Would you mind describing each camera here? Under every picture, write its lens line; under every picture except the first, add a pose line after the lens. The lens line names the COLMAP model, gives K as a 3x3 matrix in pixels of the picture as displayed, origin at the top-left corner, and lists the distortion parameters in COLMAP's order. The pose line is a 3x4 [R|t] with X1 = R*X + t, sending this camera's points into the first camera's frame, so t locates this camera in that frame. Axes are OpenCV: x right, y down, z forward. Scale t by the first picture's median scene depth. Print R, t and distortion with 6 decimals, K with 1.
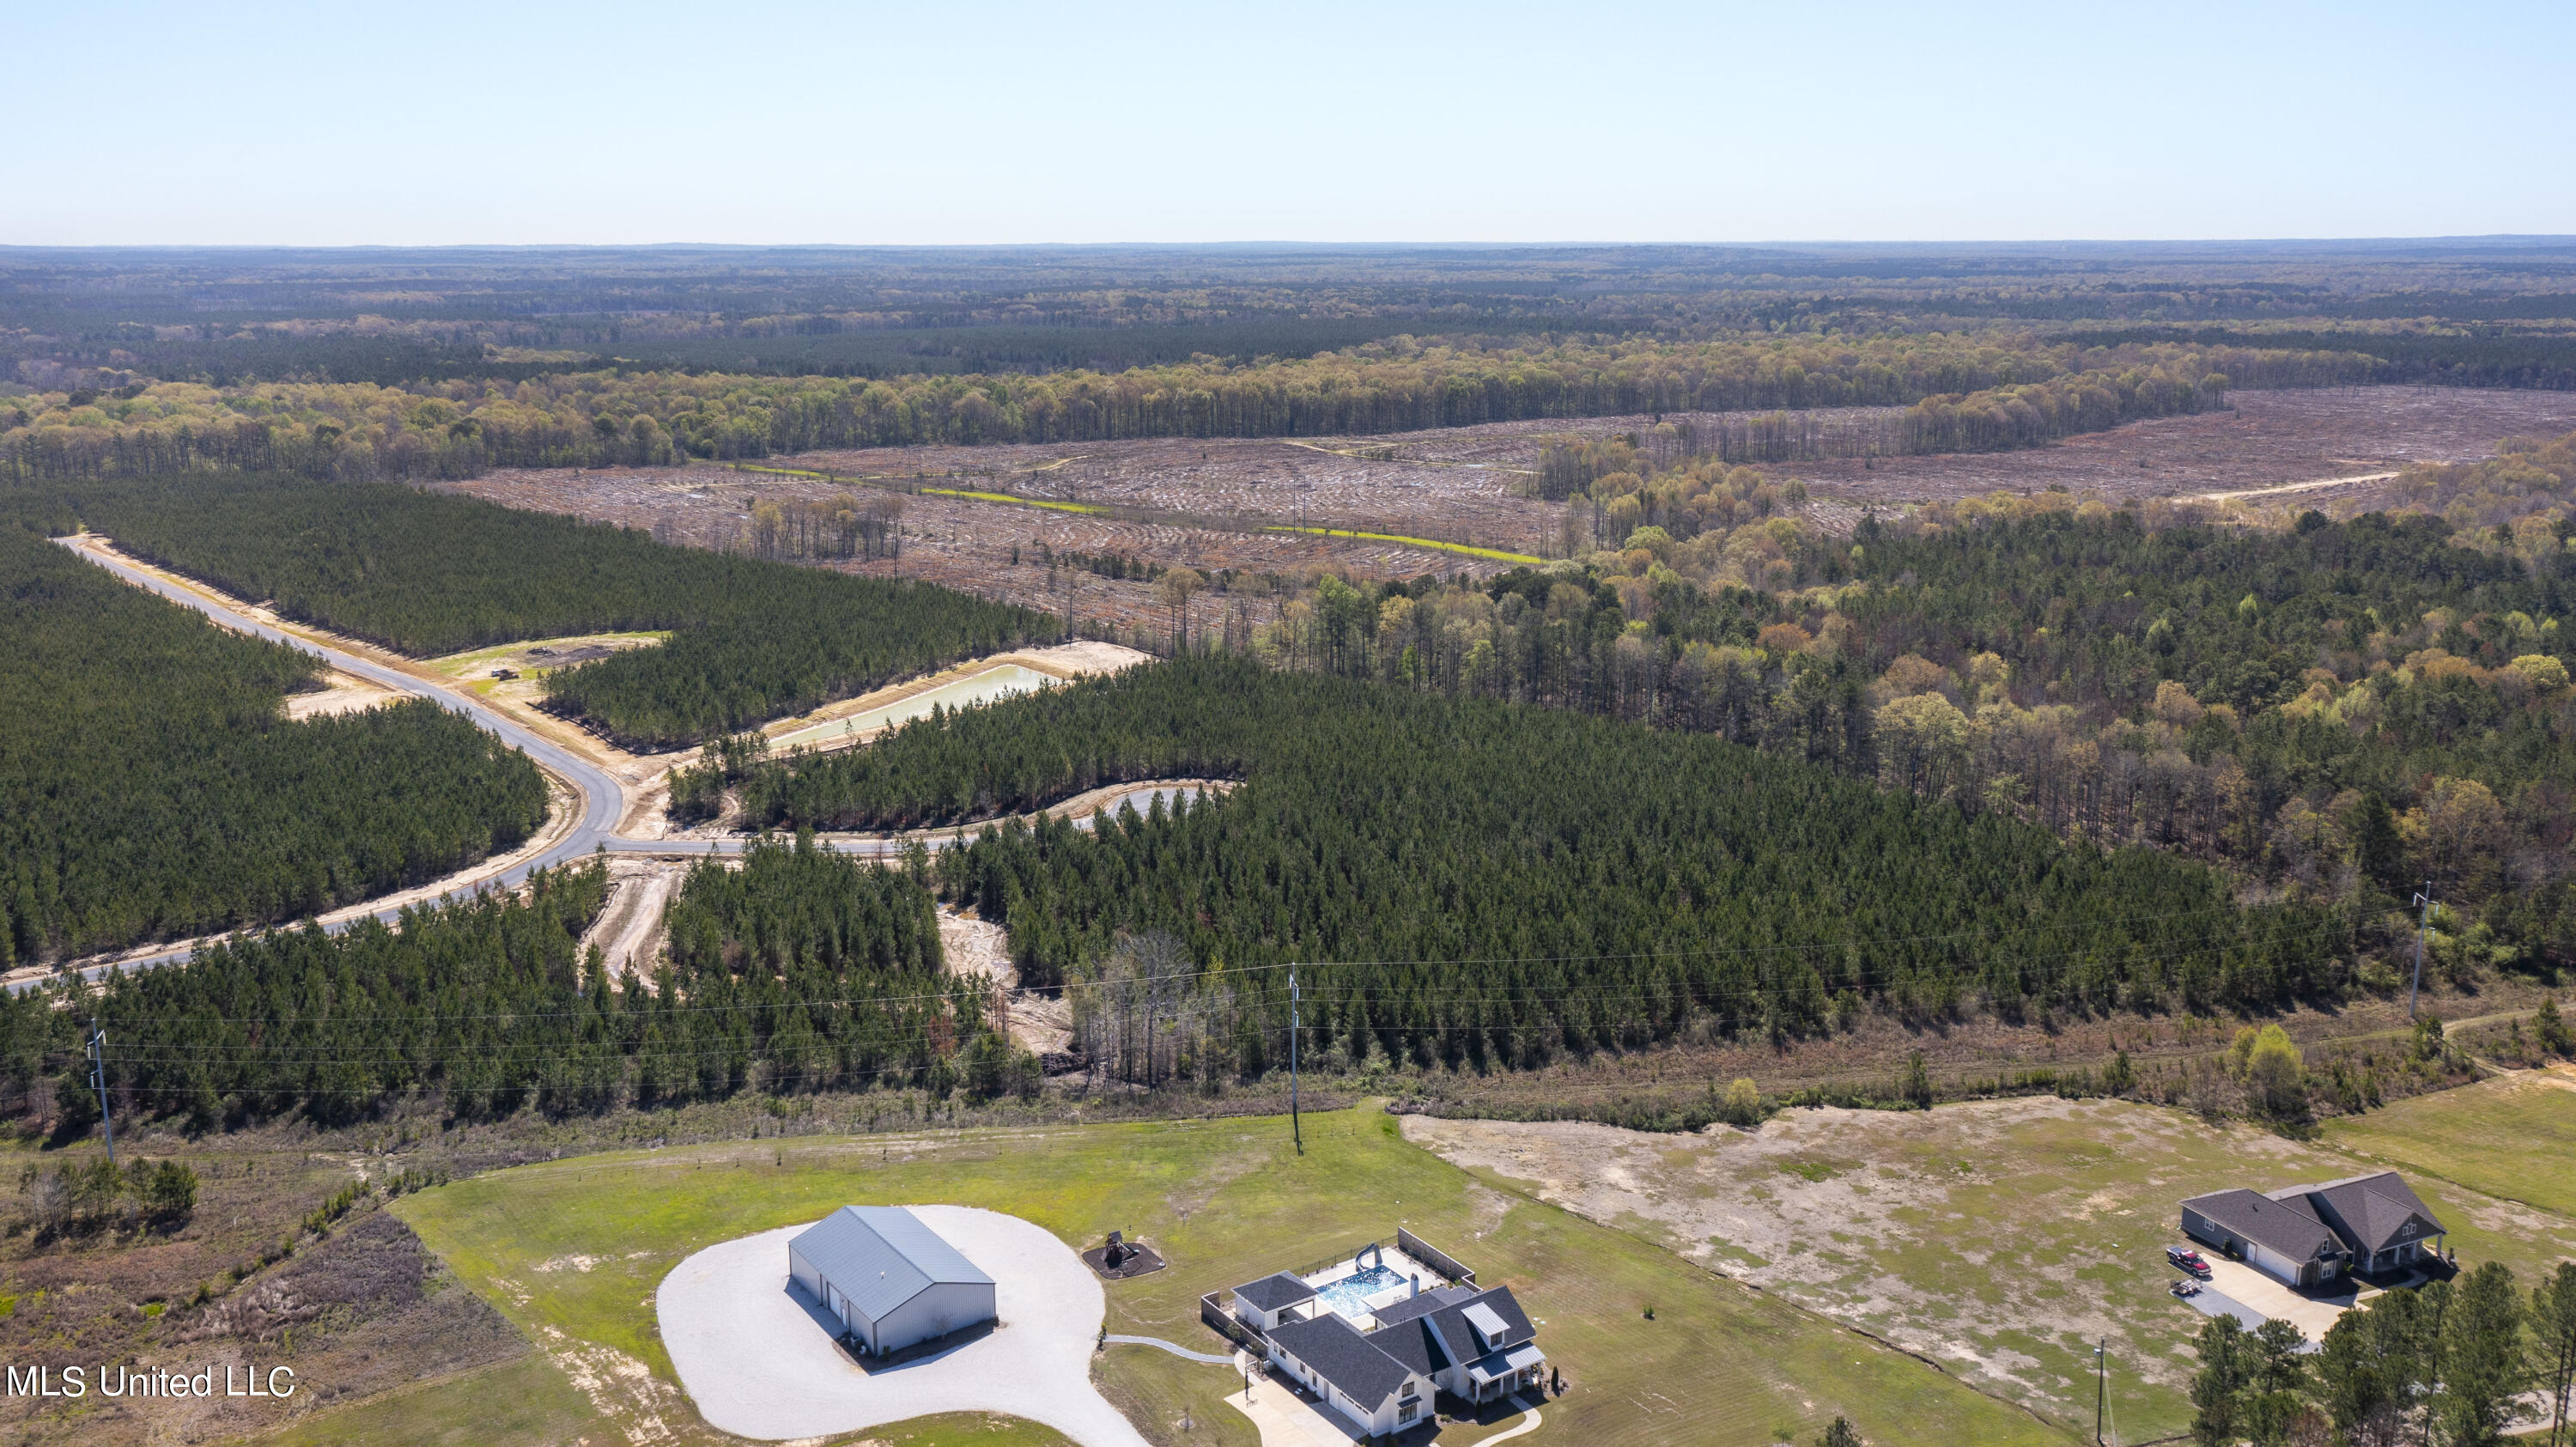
lens RADIAL K [[2097.5, 0, 1288.0], [0, 2097.5, 723.5], [0, 0, 1]] dist [0.001910, 0.009901]
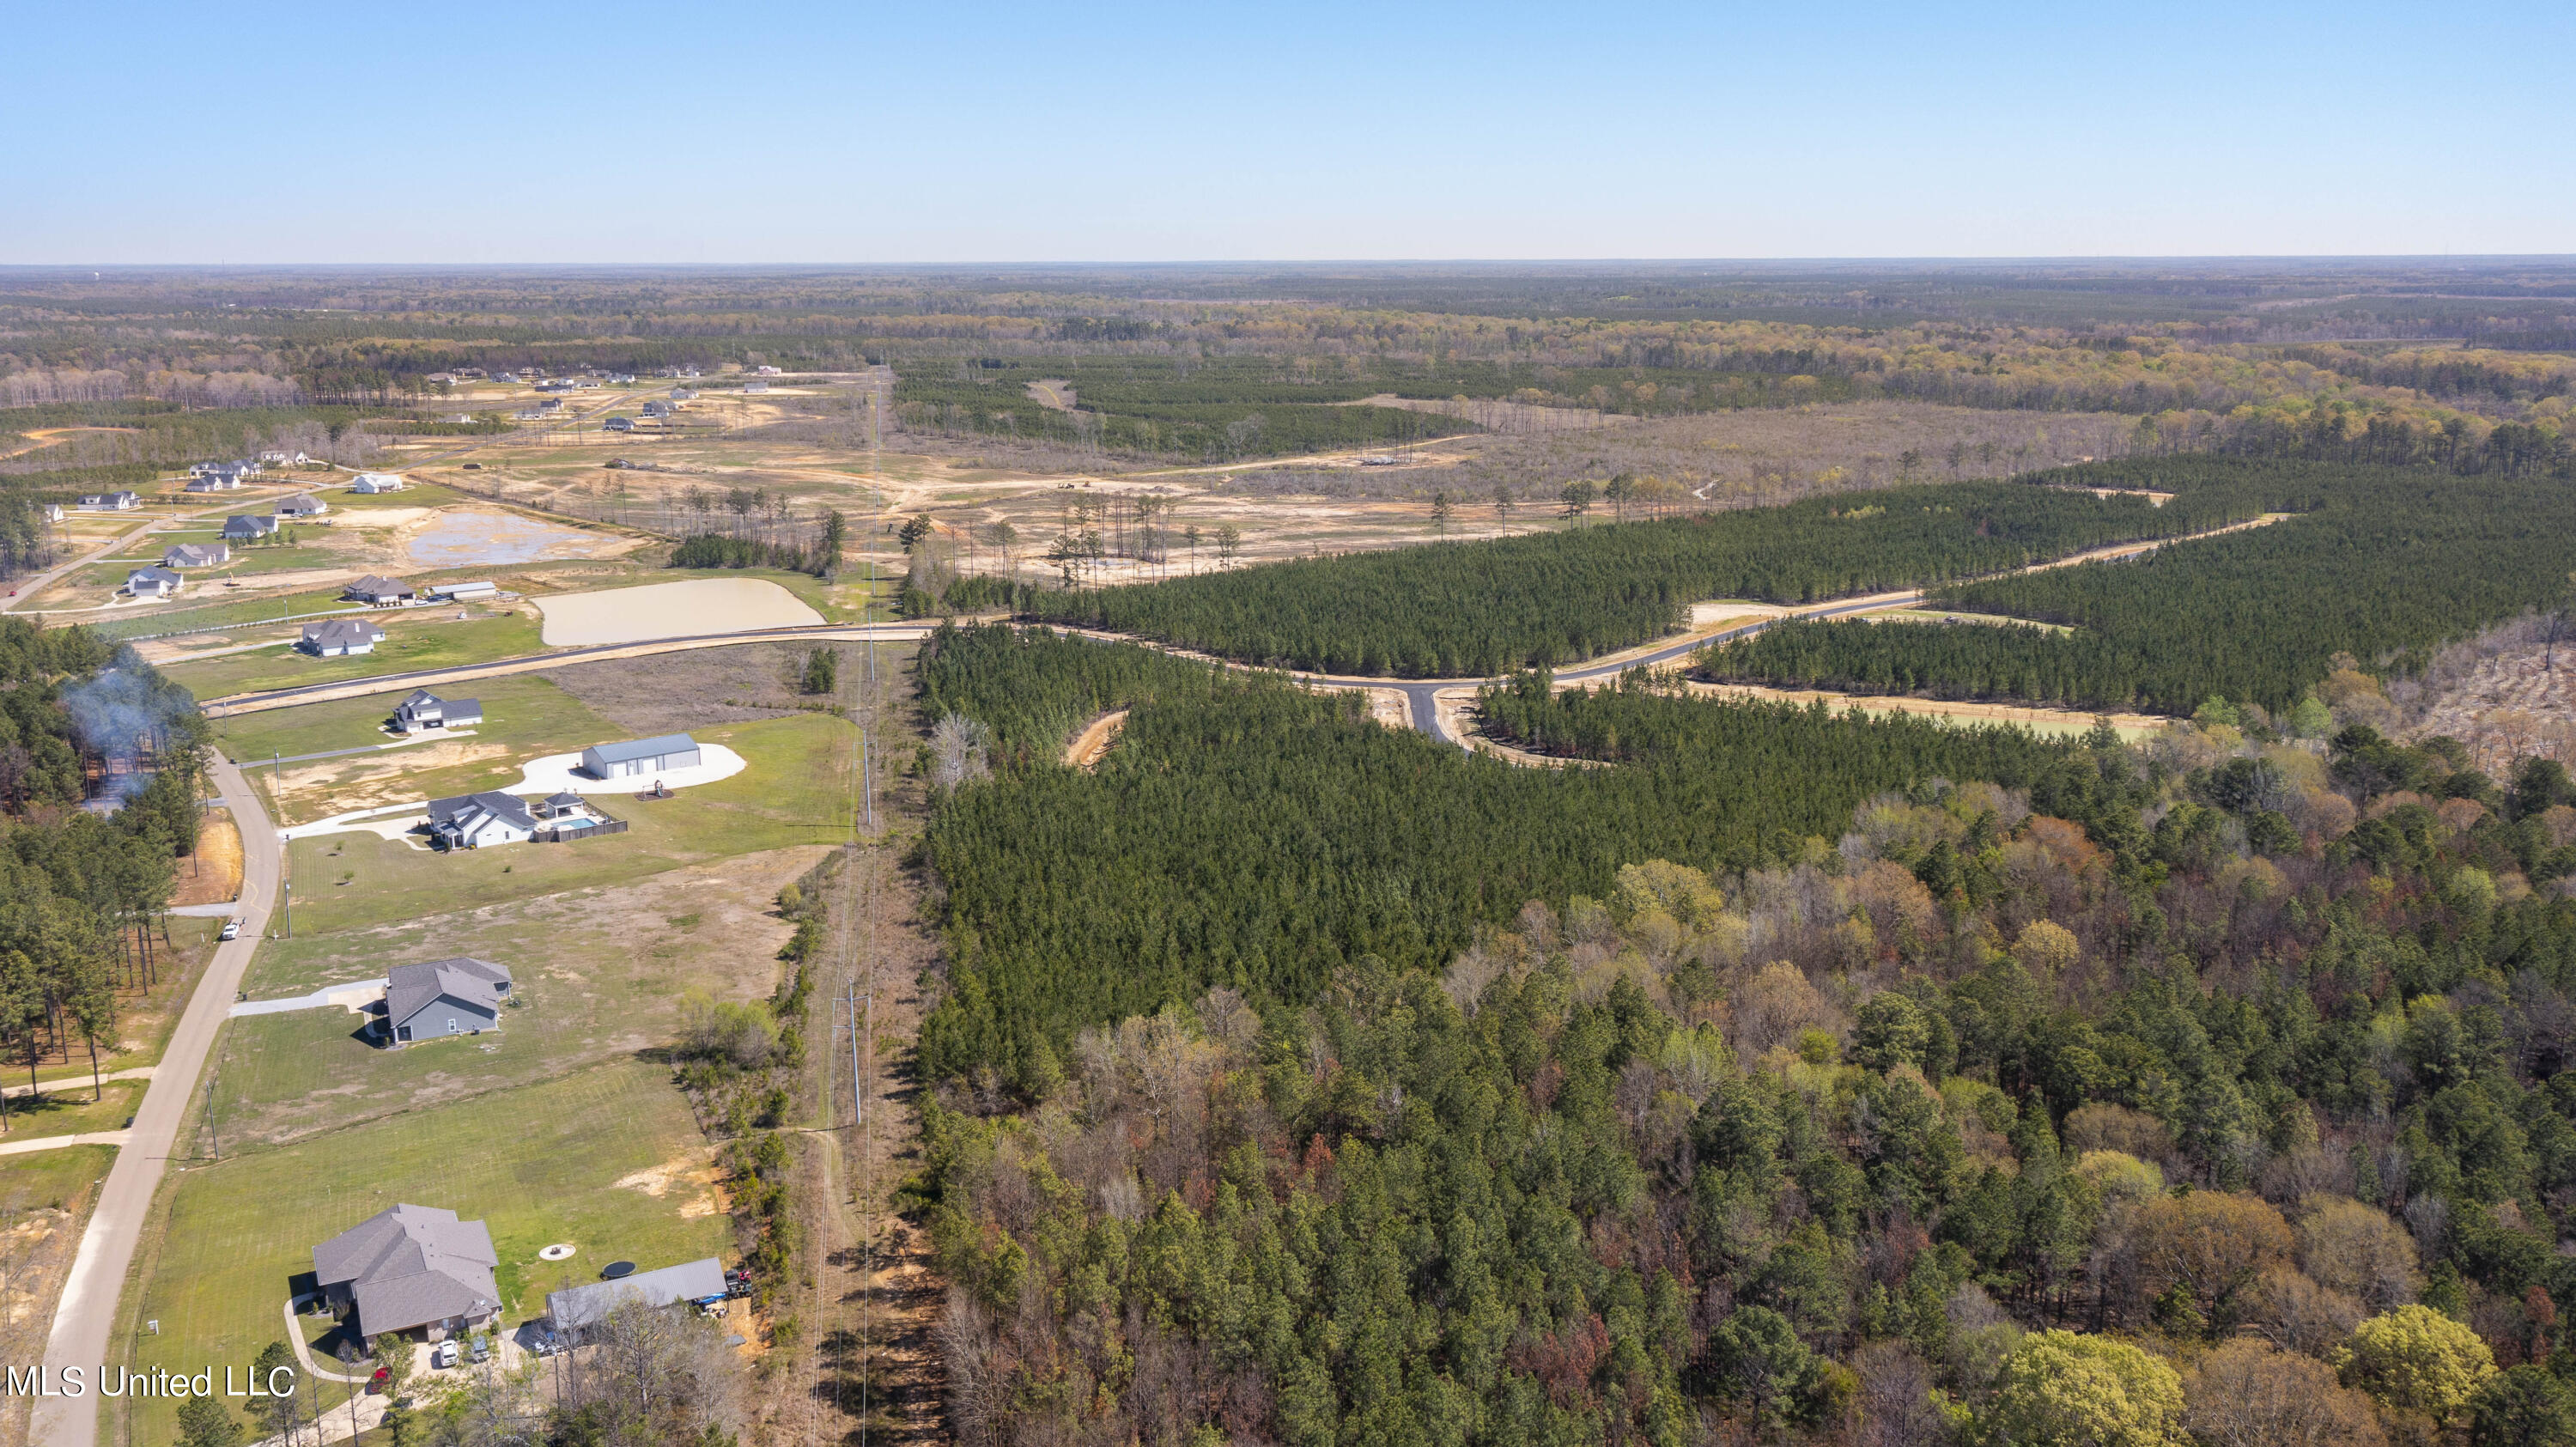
lens RADIAL K [[2097.5, 0, 1288.0], [0, 2097.5, 723.5], [0, 0, 1]] dist [0.001910, 0.009901]
pose [[0.050471, 0.225544, -0.972925, 1.371183], [-0.222651, 0.952191, 0.209187, -0.254904], [0.973591, 0.206065, 0.098275, 1.041447]]
